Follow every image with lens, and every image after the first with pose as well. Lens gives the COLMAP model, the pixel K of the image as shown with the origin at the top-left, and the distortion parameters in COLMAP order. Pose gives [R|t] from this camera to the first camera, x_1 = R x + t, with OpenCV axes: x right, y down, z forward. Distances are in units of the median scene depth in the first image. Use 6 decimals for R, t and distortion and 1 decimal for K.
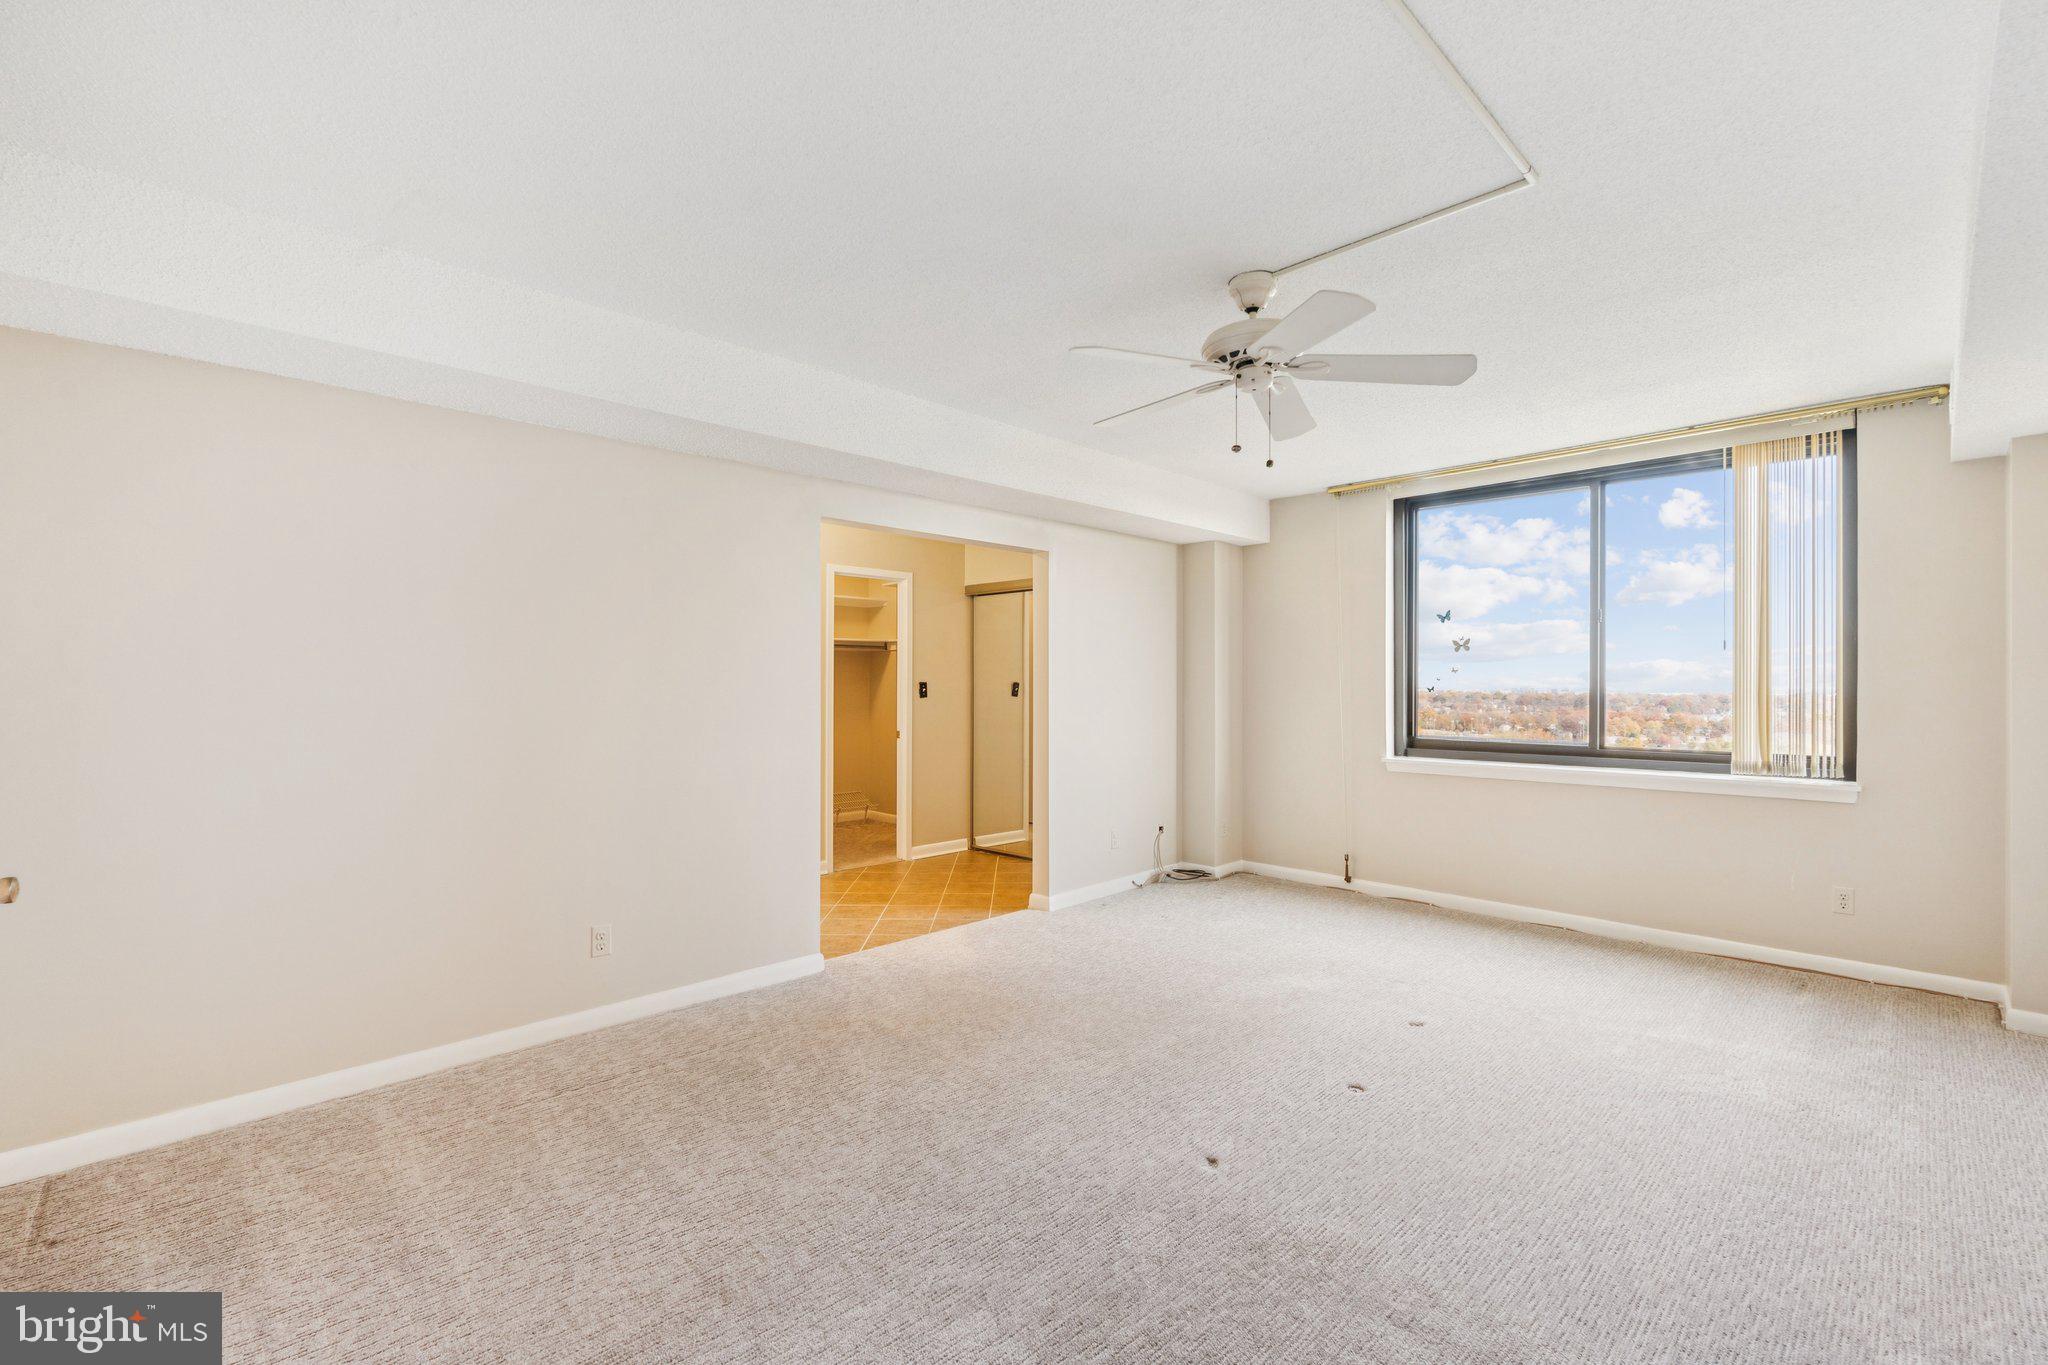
lens RADIAL K [[903.7, 0, 1018.0], [0, 903.7, 680.9], [0, 0, 1]] dist [0.001185, 0.000456]
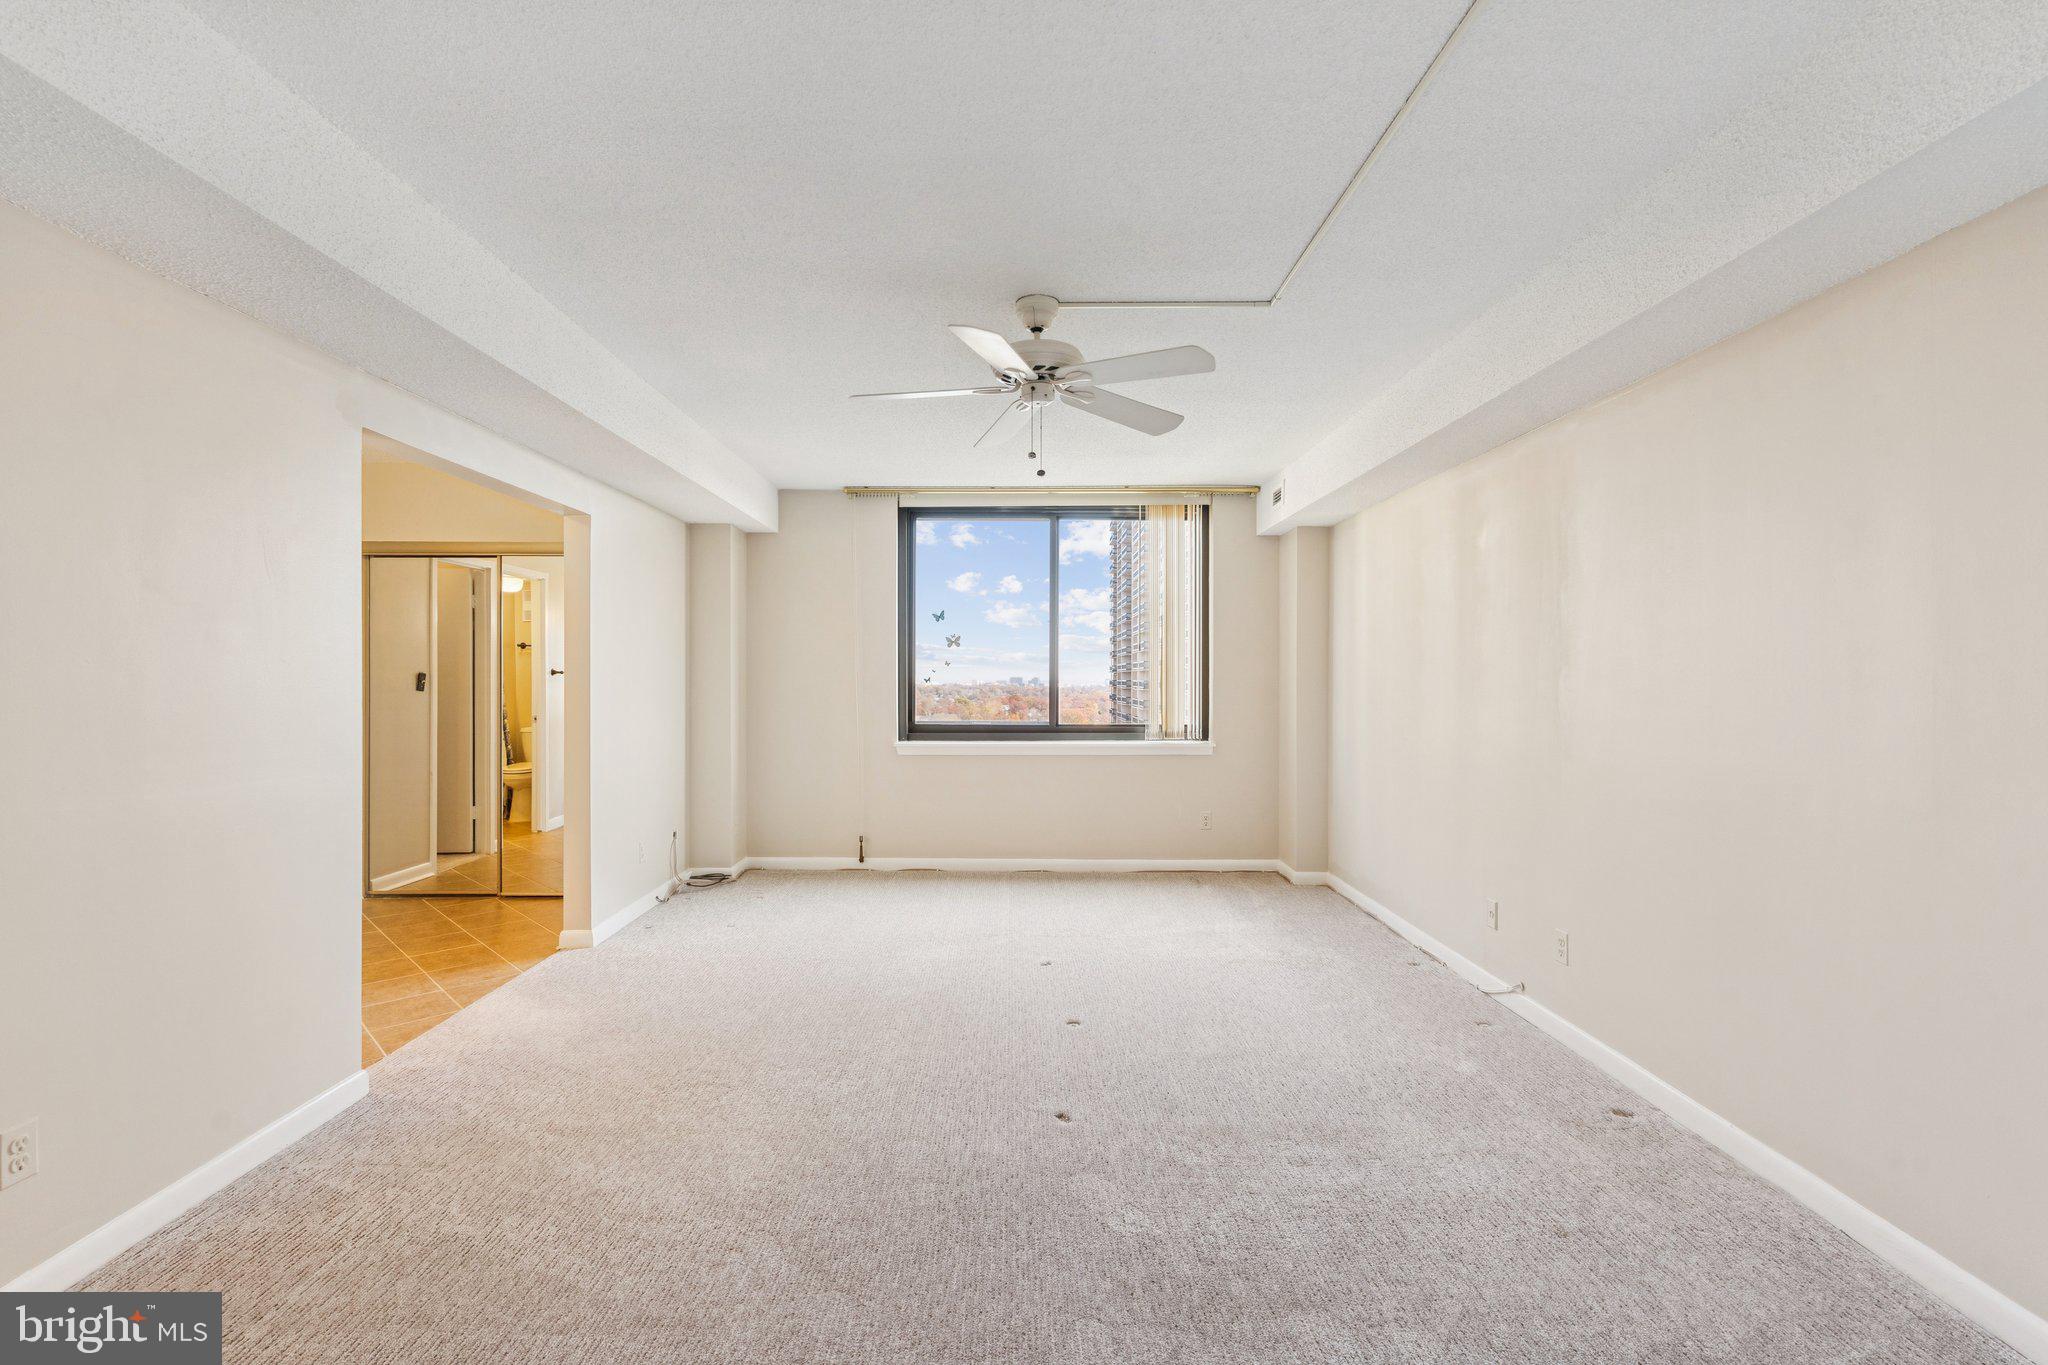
lens RADIAL K [[903.7, 0, 1018.0], [0, 903.7, 680.9], [0, 0, 1]] dist [0.001185, 0.000456]
pose [[0.699428, -0.003228, 0.714696, -0.273543], [-0.003702, 0.999960, 0.008140, 0.000800], [-0.714693, -0.008340, 0.699388, 0.131687]]
